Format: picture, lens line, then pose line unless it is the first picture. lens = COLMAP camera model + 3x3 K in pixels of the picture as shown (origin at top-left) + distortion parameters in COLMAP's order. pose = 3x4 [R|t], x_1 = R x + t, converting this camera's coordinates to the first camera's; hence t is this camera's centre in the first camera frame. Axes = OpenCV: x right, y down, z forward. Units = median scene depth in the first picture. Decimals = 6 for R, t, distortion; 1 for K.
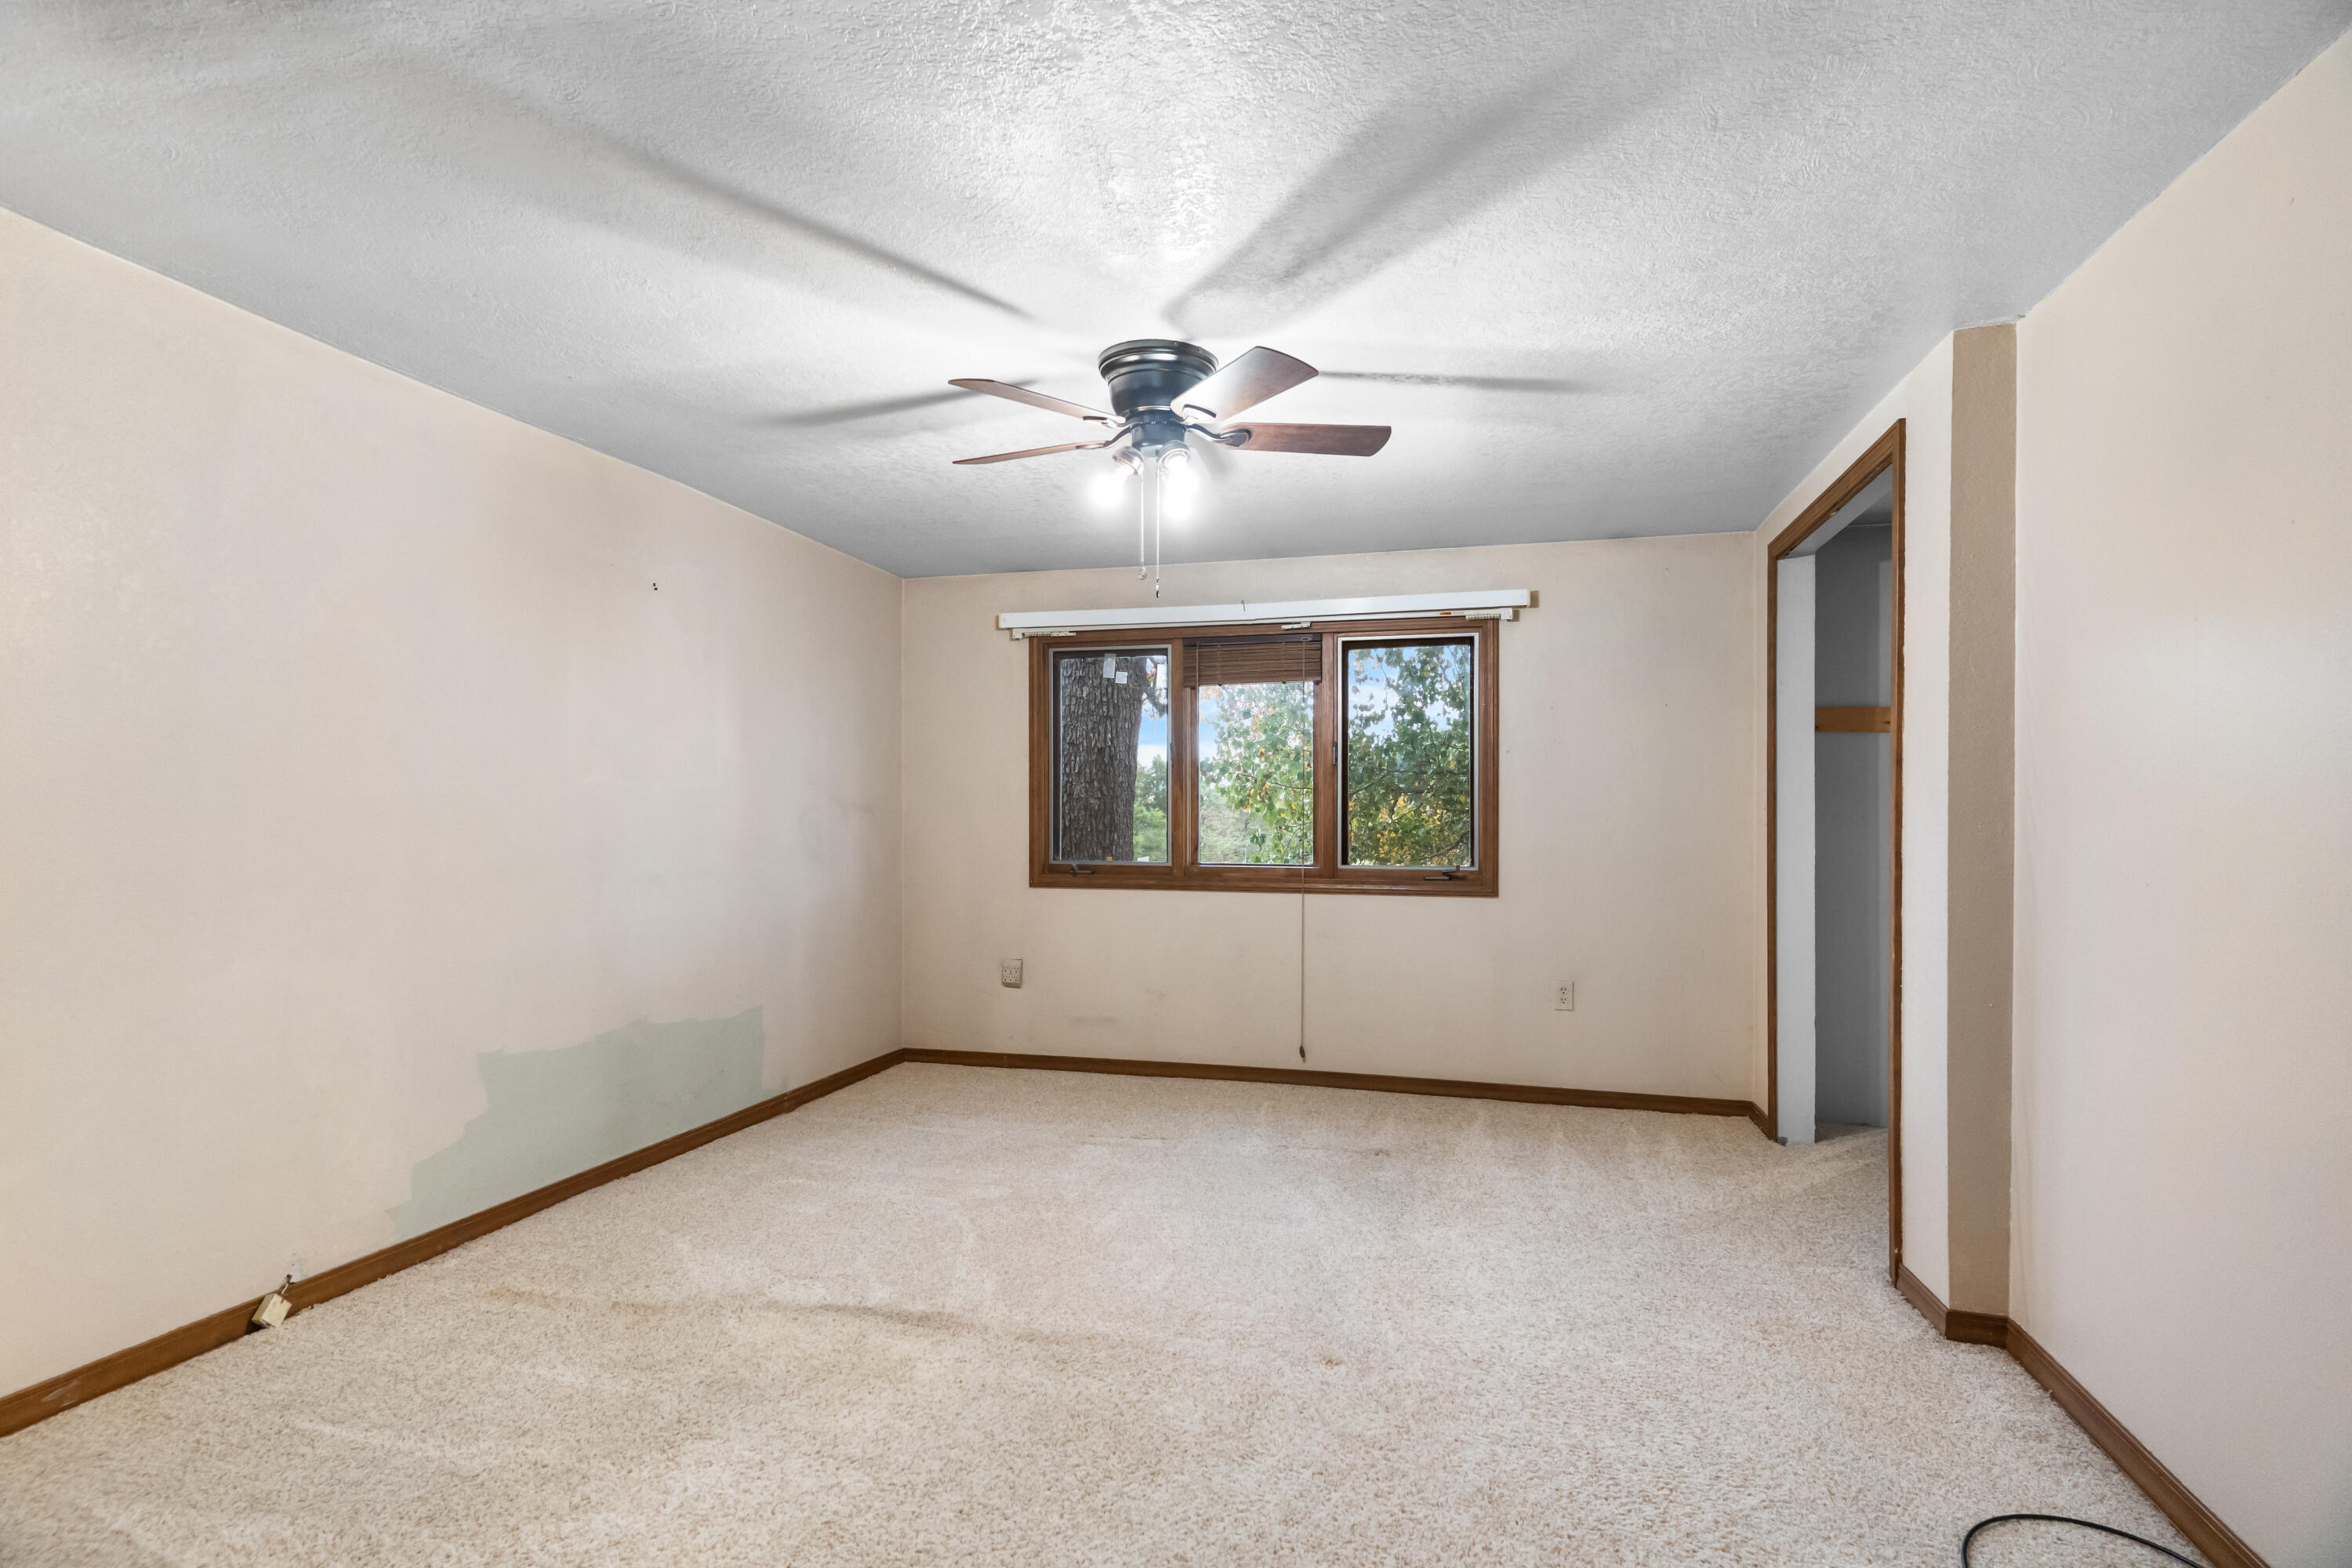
lens RADIAL K [[1132.0, 0, 1162.2], [0, 1132.0, 796.2], [0, 0, 1]] dist [0.002126, 0.001958]
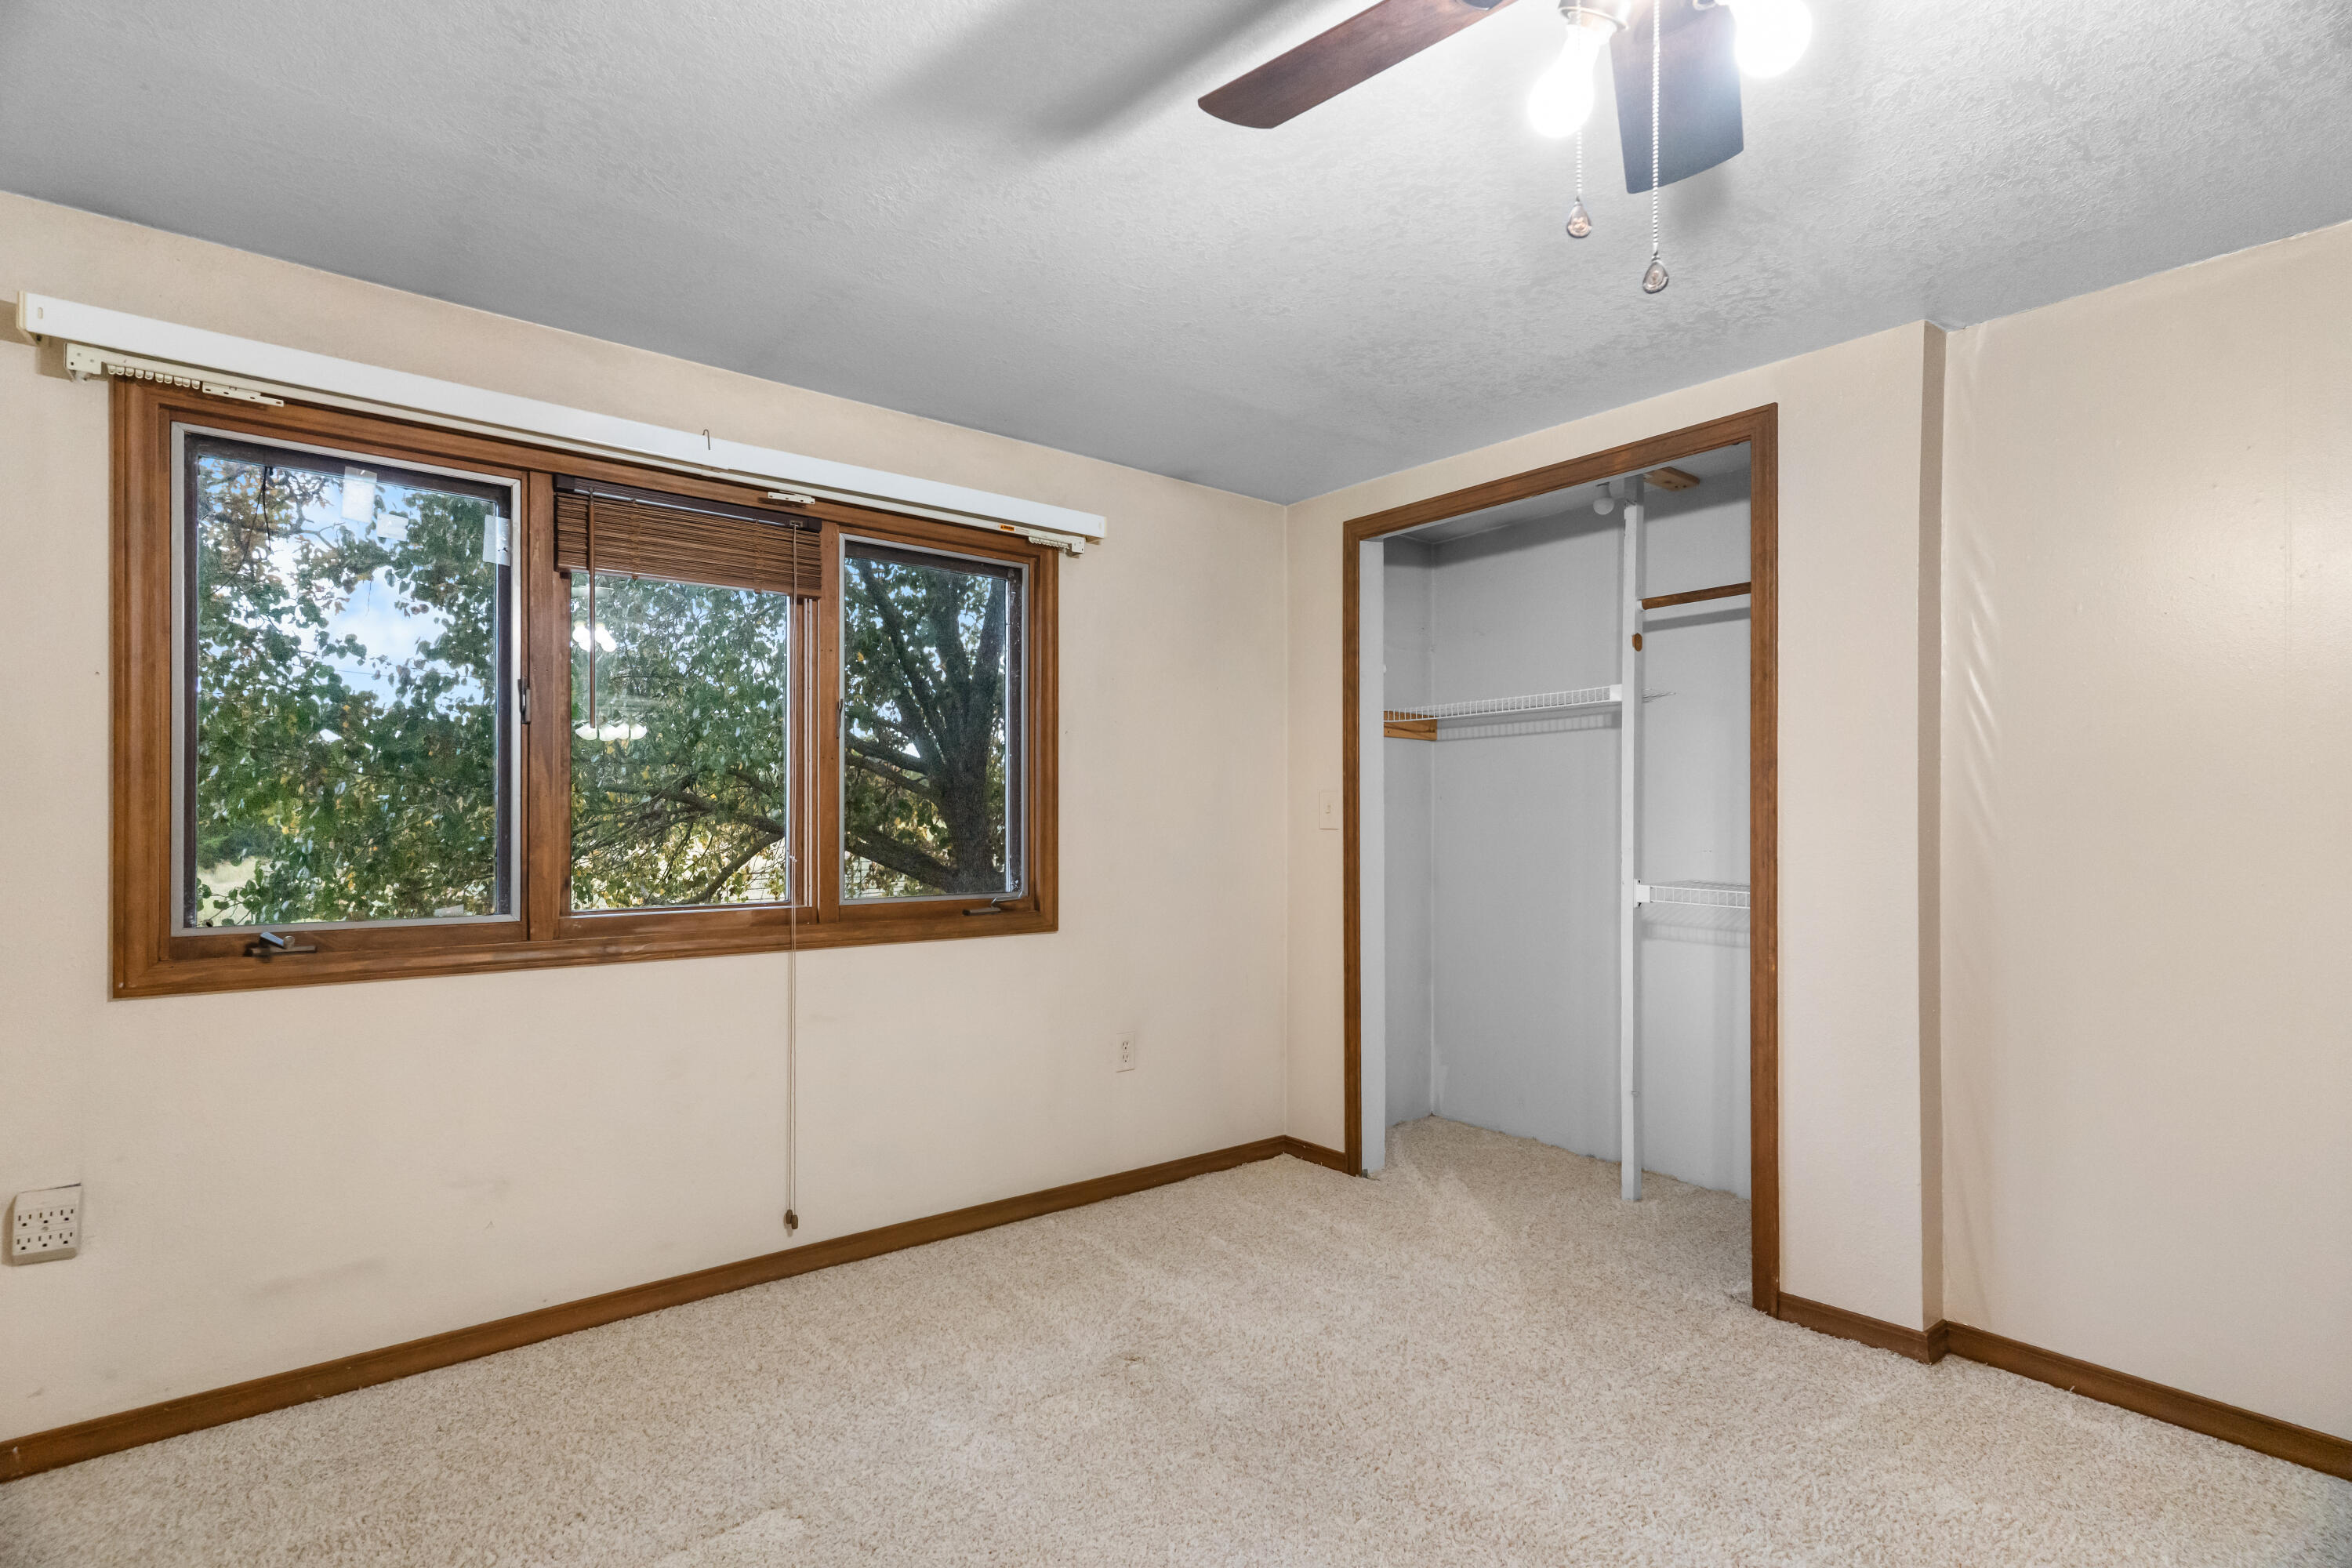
lens RADIAL K [[1132.0, 0, 1180.1], [0, 1132.0, 801.9], [0, 0, 1]] dist [0.002126, 0.001958]
pose [[0.587602, 0.011050, 0.809075, -0.246319], [-0.013304, 0.999904, -0.003995, 0.007744], [-0.809041, -0.008417, 0.587692, 0.507265]]
